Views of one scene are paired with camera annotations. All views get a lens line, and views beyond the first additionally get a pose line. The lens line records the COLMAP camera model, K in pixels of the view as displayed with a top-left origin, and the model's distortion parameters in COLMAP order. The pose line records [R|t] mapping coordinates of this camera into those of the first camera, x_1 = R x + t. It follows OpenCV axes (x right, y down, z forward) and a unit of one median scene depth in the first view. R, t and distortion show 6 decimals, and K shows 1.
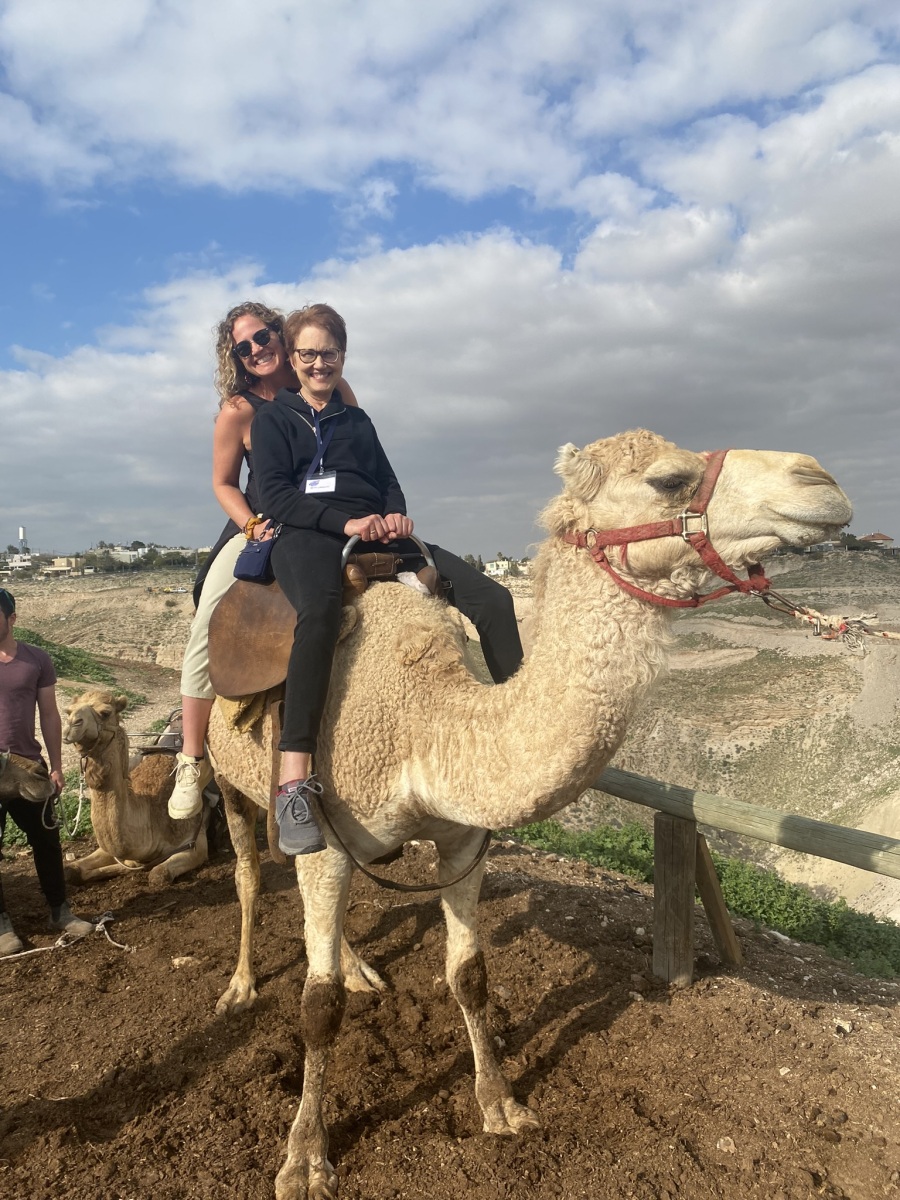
lens RADIAL K [[897.1, 0, 446.8], [0, 897.1, 598.3], [0, 0, 1]] dist [-0.006535, -0.005135]
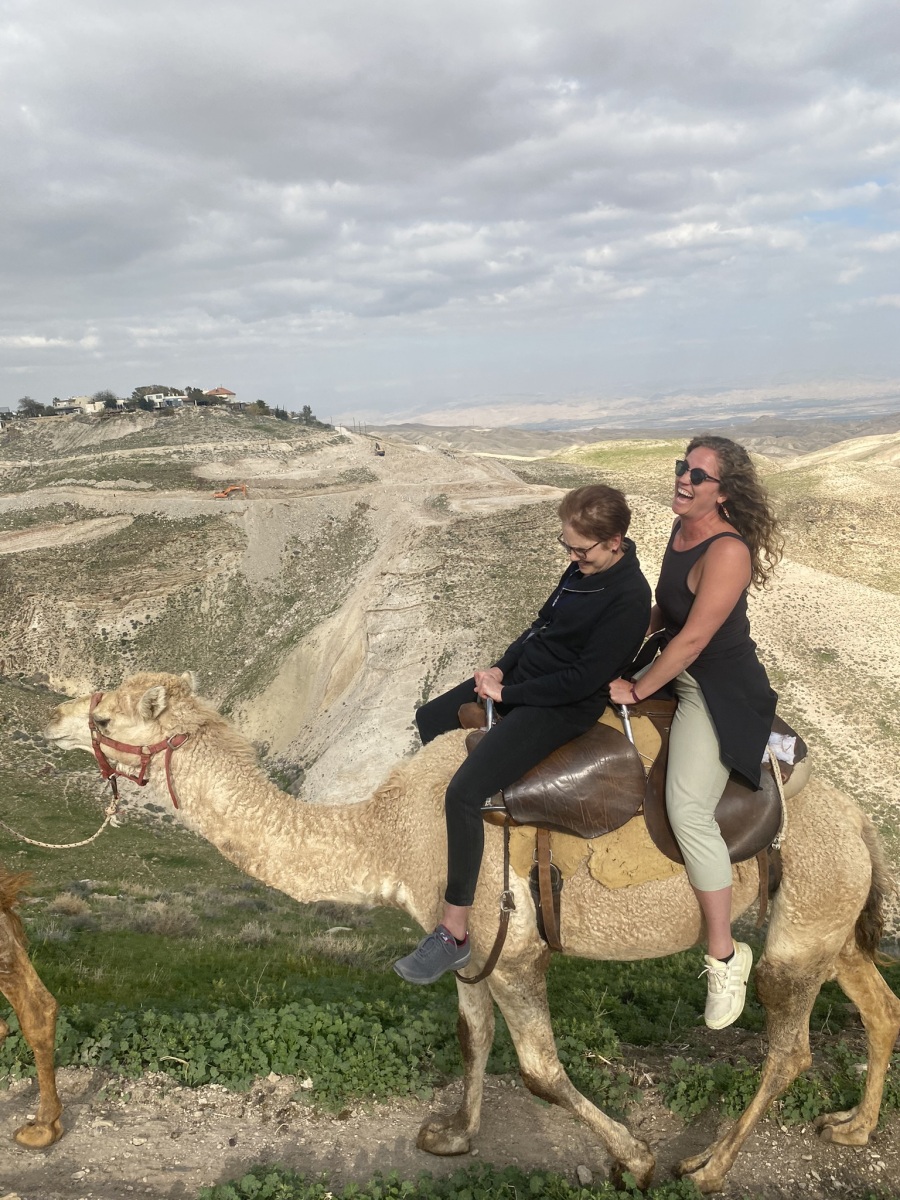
lens RADIAL K [[897.1, 0, 452.9], [0, 897.1, 602.5], [0, 0, 1]] dist [-0.006535, -0.005135]
pose [[0.714664, -0.163216, 0.680159, -0.066677], [0.051280, 0.982003, 0.181768, -0.006827], [-0.697586, -0.095024, 0.710172, 0.103742]]
